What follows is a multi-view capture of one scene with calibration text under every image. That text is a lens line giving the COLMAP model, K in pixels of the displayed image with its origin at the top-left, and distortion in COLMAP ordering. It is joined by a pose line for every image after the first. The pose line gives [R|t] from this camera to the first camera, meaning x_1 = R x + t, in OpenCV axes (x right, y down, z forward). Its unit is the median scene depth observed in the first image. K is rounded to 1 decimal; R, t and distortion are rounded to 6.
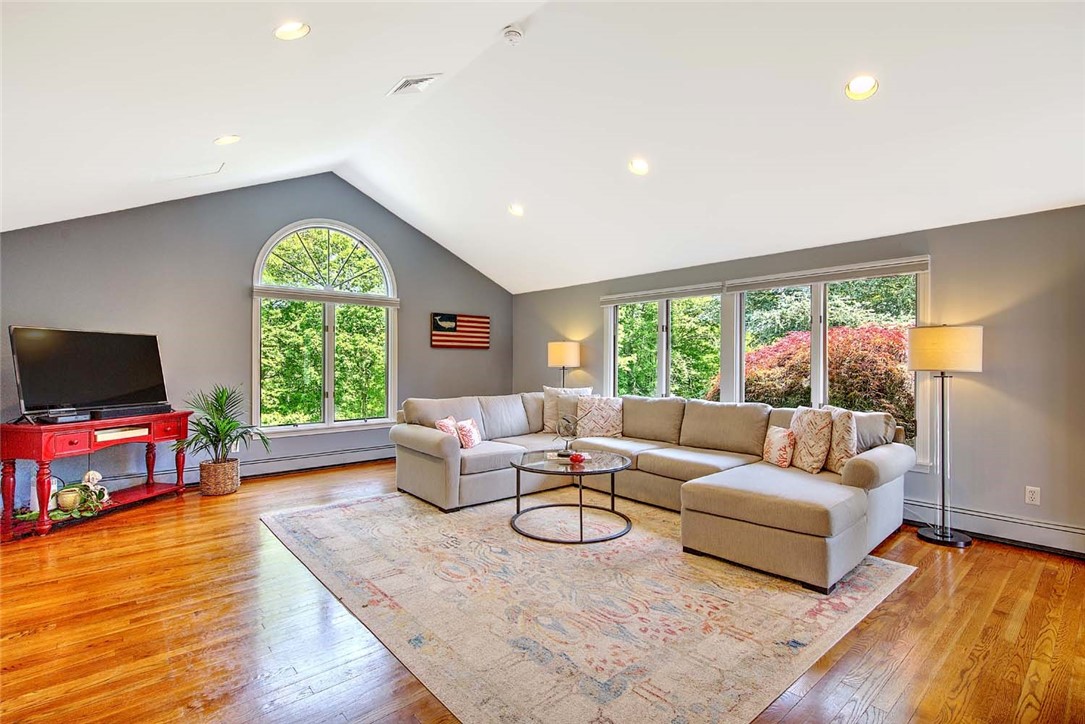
lens RADIAL K [[505.6, 0, 543.2], [0, 505.6, 361.7], [0, 0, 1]] dist [0.014573, -0.006043]
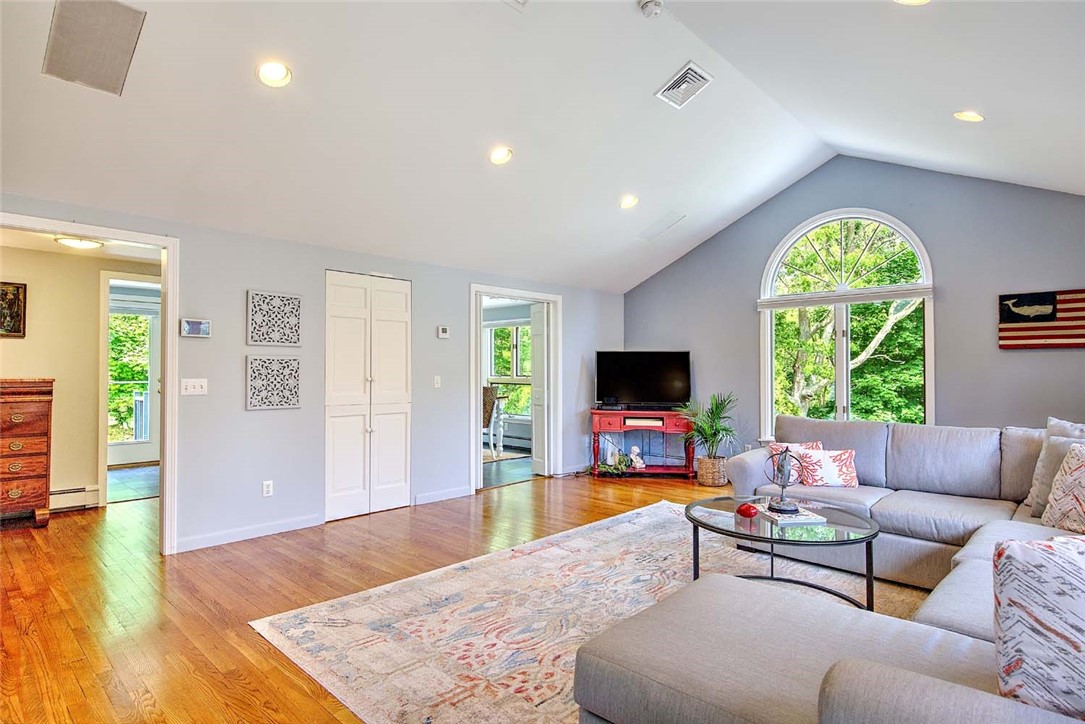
lens RADIAL K [[570.8, 0, 542.4], [0, 570.8, 364.5], [0, 0, 1]] dist [-0.001518, 0.000369]
pose [[0.093059, -0.014418, -0.995556, 0.882651], [-0.002779, 0.999887, -0.014741, 0.006600], [0.995657, 0.004138, 0.093009, 0.700973]]
